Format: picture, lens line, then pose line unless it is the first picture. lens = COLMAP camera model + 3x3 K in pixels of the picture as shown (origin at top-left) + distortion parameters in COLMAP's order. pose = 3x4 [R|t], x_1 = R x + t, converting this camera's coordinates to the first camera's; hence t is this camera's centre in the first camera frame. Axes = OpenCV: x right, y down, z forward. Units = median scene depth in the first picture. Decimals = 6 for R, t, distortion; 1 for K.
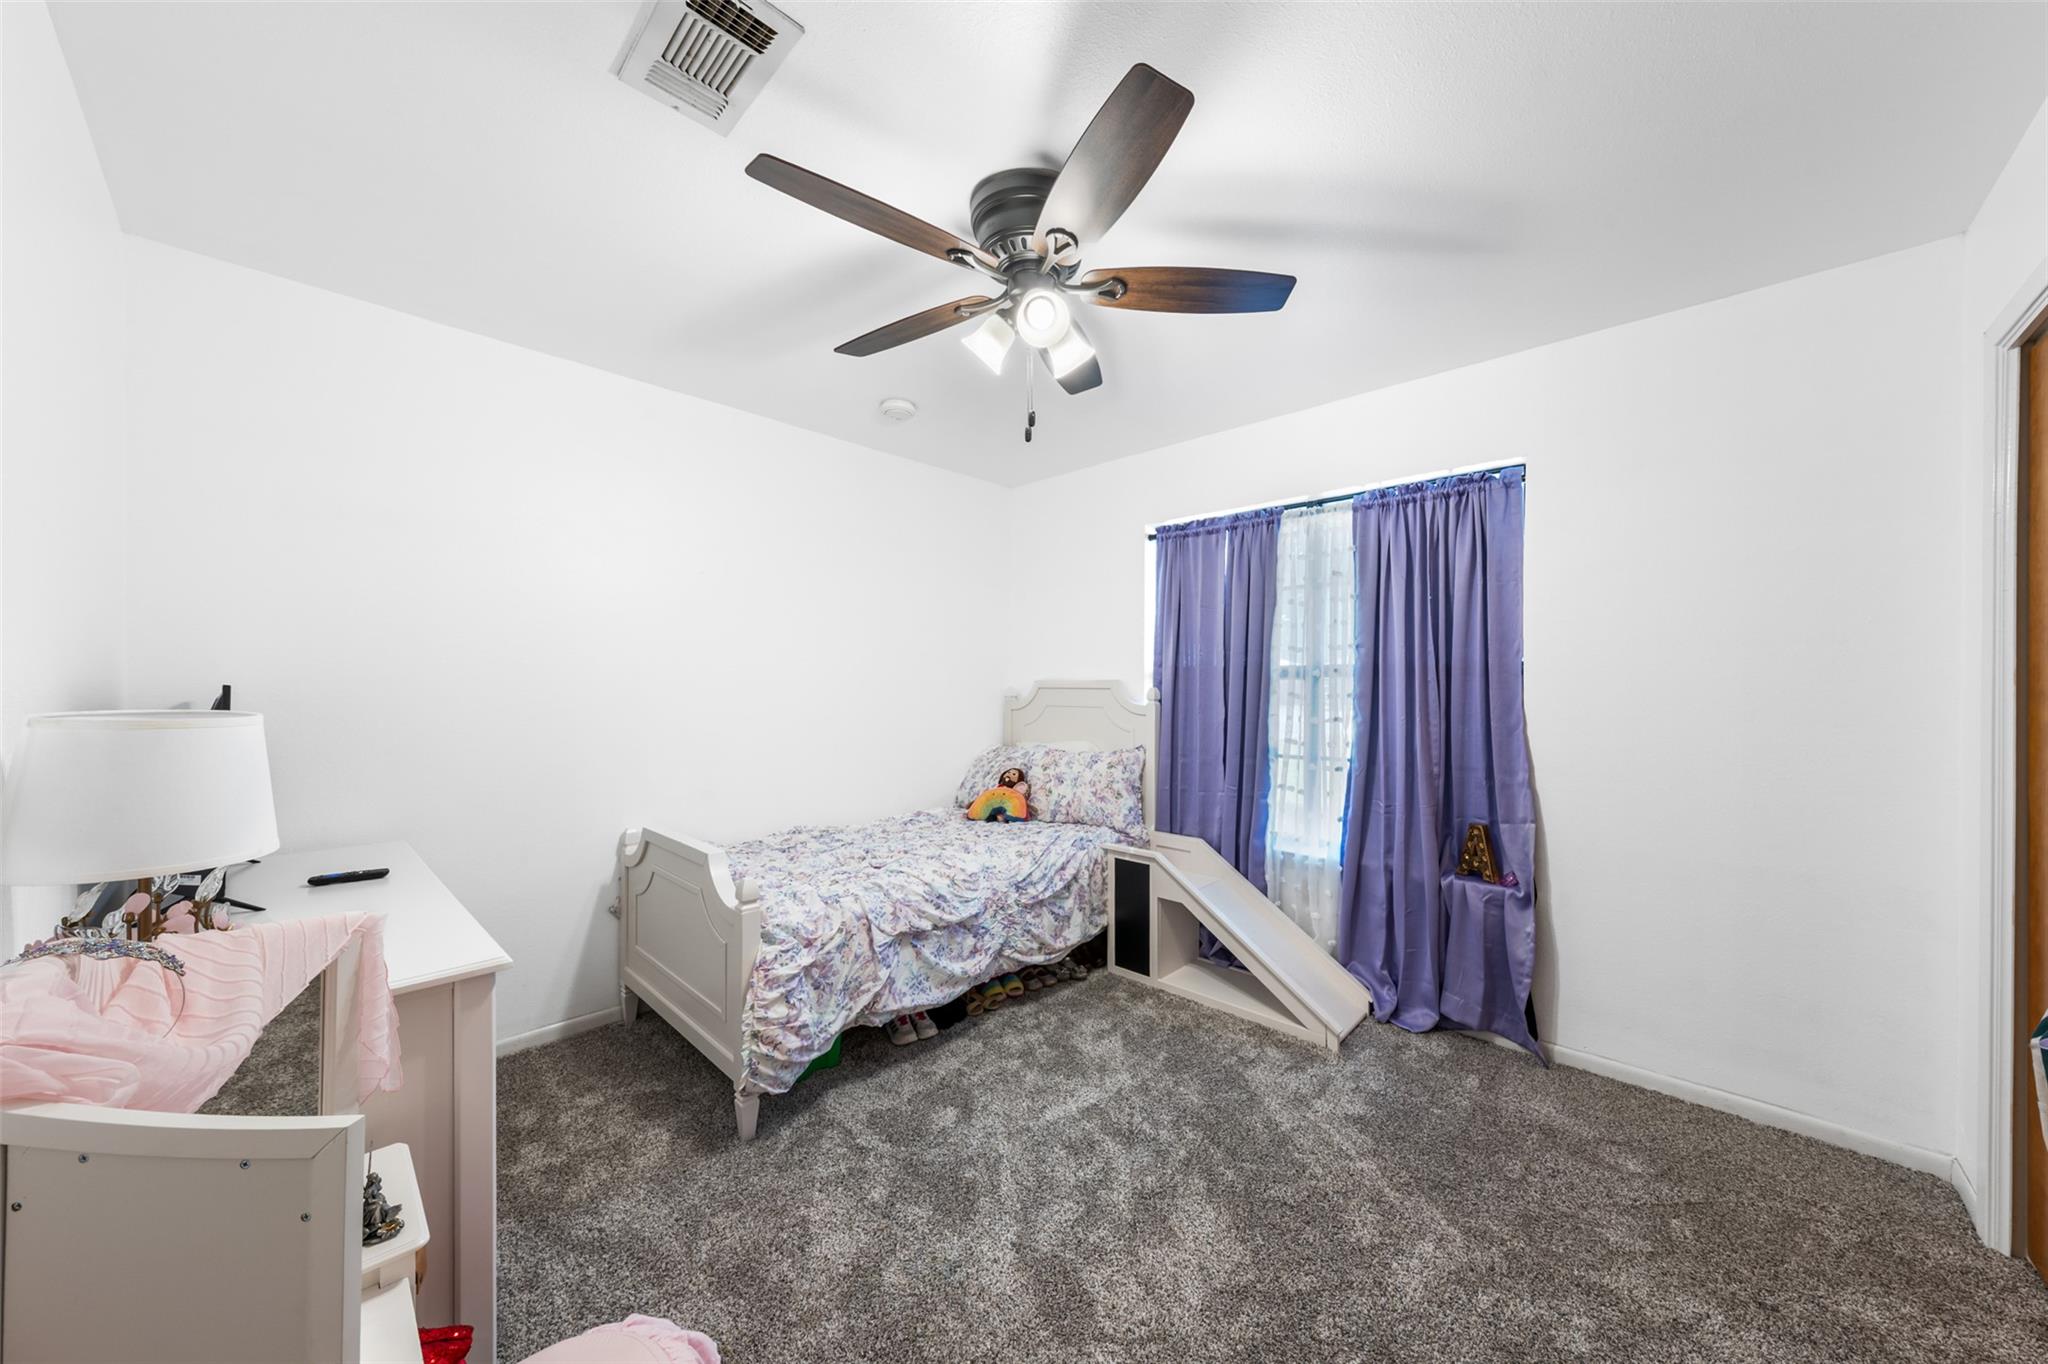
lens RADIAL K [[700.1, 0, 1024.0], [0, 700.1, 682.0], [0, 0, 1]] dist [-0.002598, -0.000225]
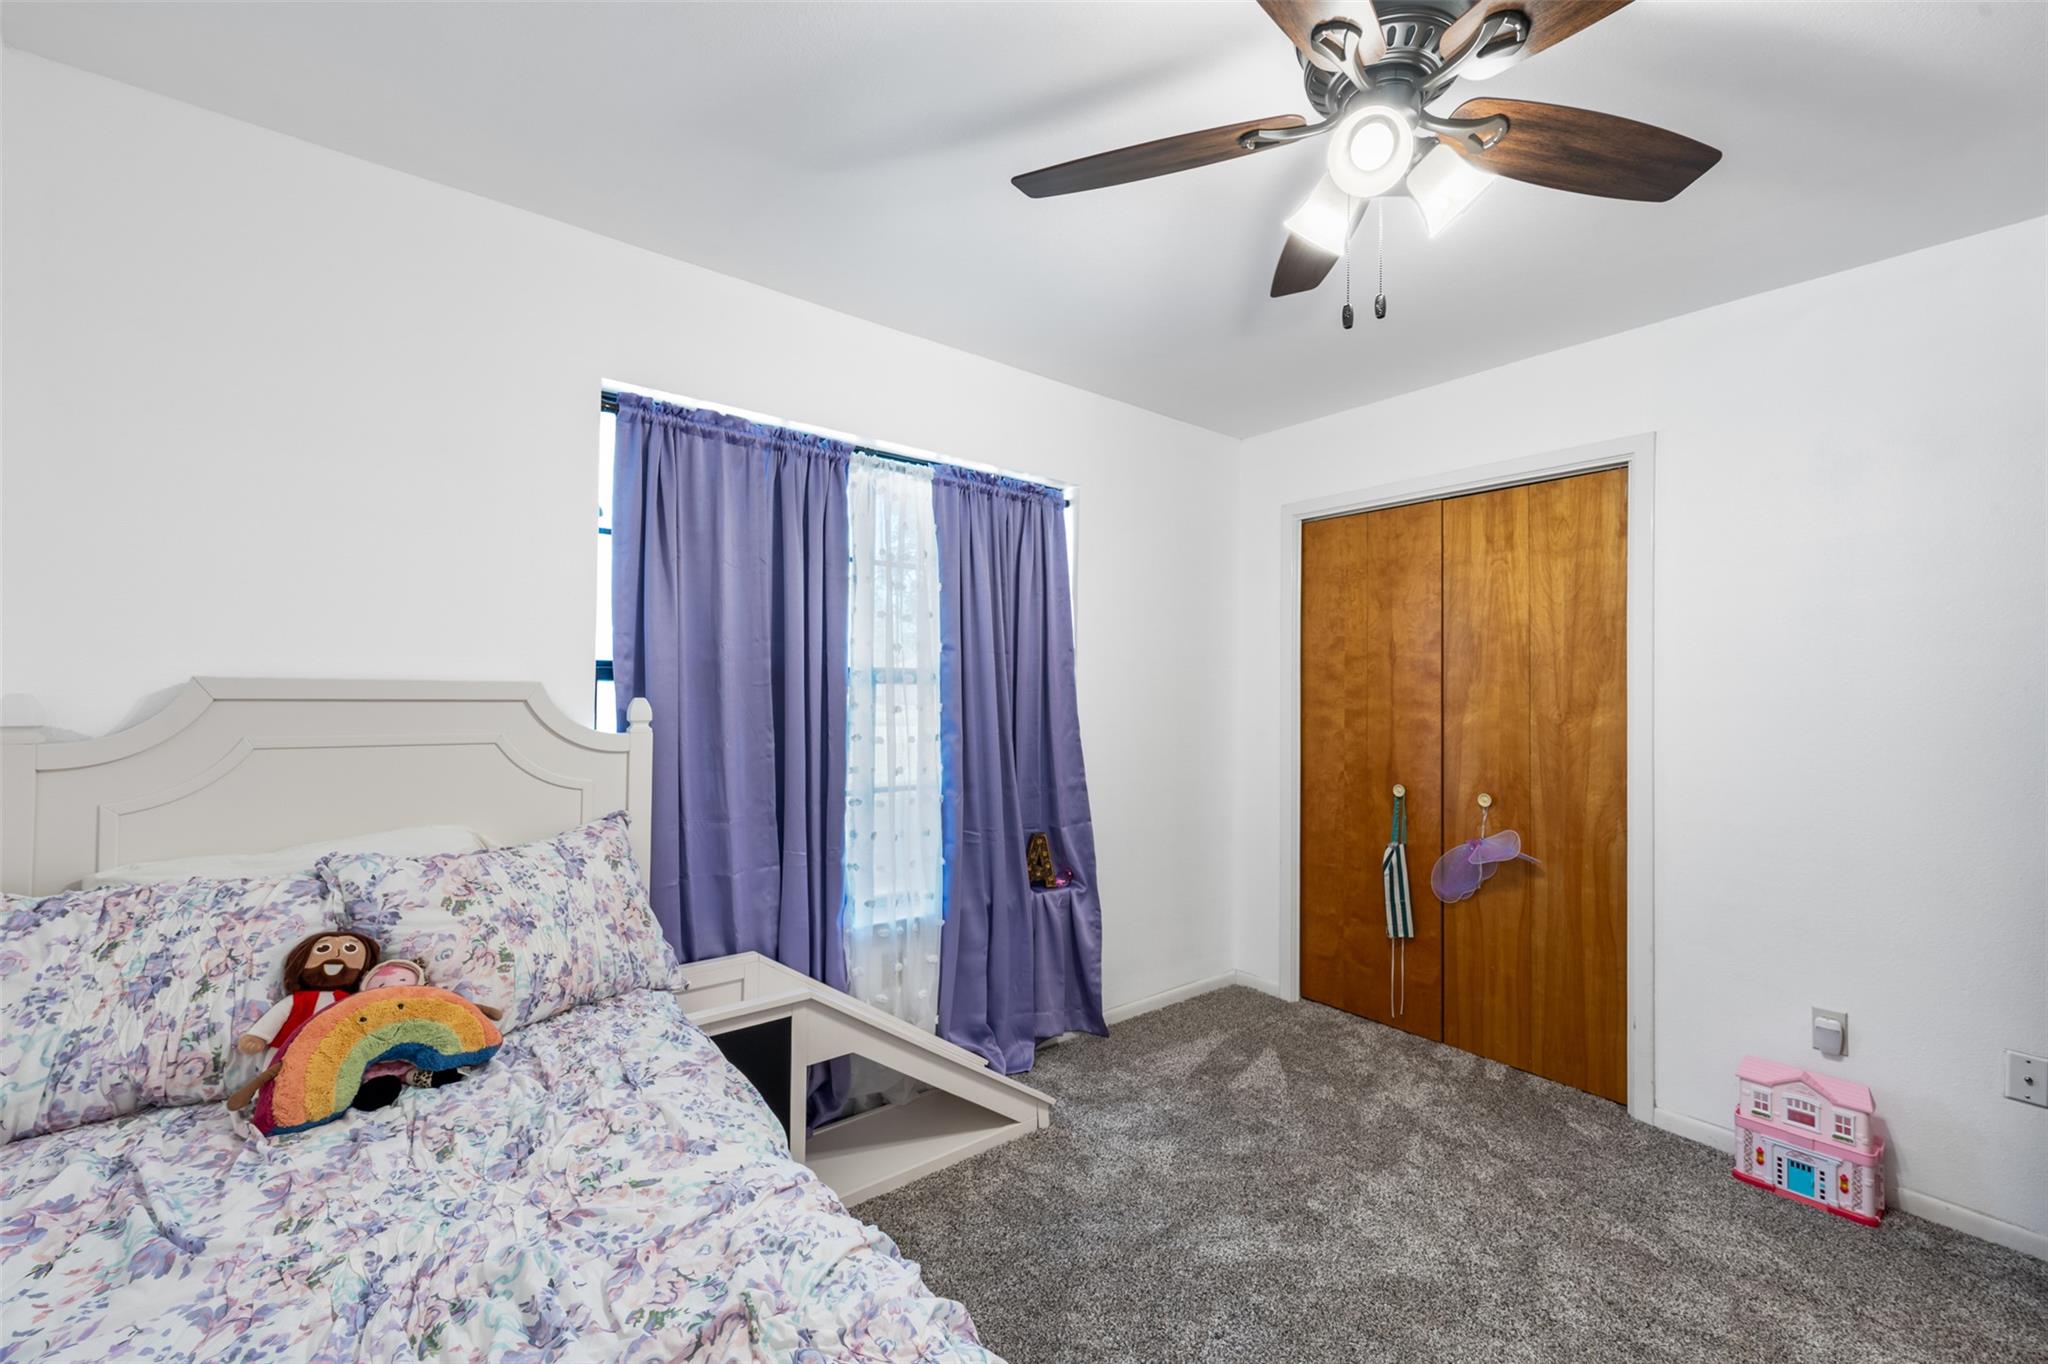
lens RADIAL K [[833.3, 0, 1026.3], [0, 833.3, 685.6], [0, 0, 1]] dist [0.001529, 0.000092]
pose [[0.119269, 0.010754, 0.992804, -0.458811], [-0.011618, 0.999888, -0.009435, 0.001138], [-0.992794, -0.010409, 0.119381, 0.732246]]
